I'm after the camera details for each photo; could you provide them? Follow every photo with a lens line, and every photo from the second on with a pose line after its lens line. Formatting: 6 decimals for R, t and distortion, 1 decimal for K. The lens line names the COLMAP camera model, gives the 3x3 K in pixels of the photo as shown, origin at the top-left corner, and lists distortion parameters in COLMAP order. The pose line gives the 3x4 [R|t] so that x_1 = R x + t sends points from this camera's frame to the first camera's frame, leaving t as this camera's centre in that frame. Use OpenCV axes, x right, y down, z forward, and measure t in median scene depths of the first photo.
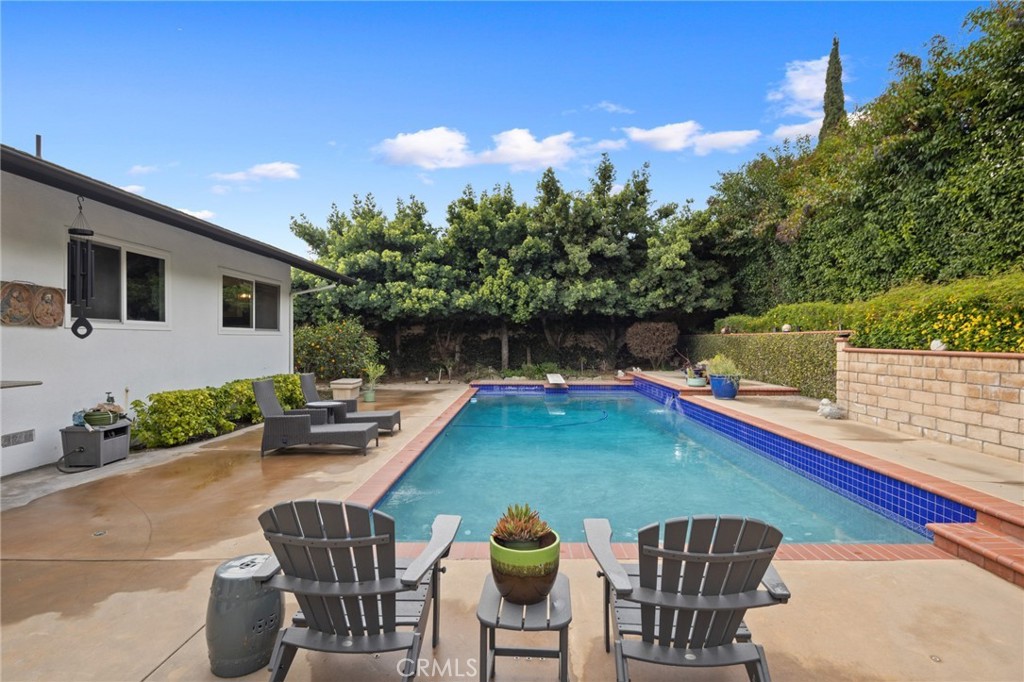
lens RADIAL K [[494.4, 0, 512.0], [0, 494.4, 341.0], [0, 0, 1]] dist [-0.000396, -0.000100]
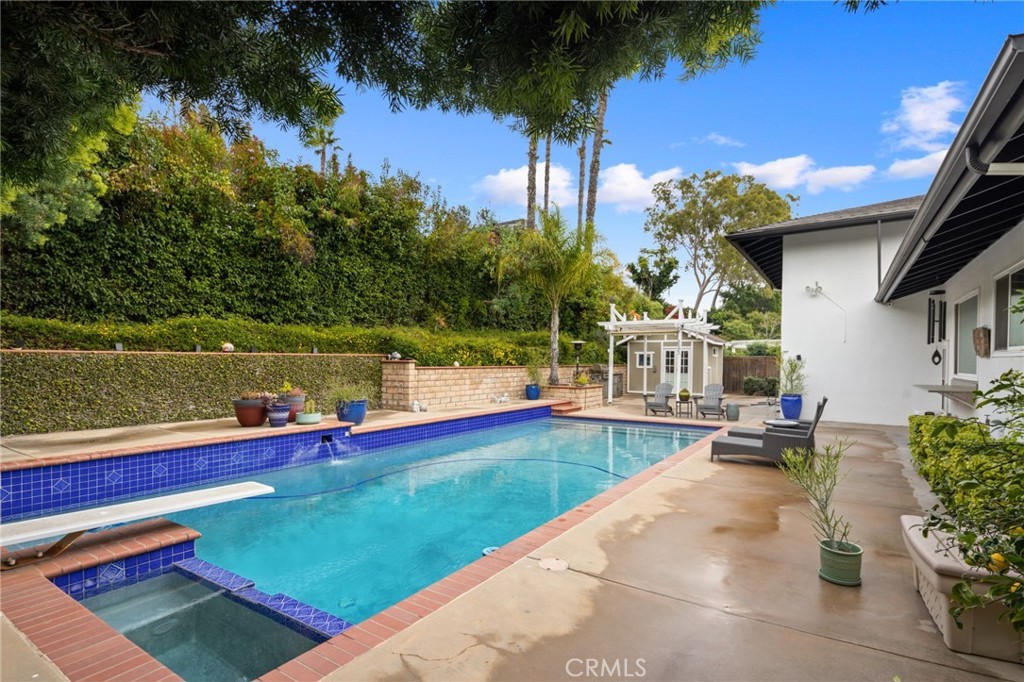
lens RADIAL K [[497.5, 0, 512.0], [0, 497.5, 341.0], [0, 0, 1]] dist [-0.002360, -0.000407]
pose [[-0.841870, 0.015343, 0.539463, -0.551091], [-0.004469, 0.999363, -0.035397, -0.016943], [-0.539663, -0.032211, -0.841265, 2.664863]]
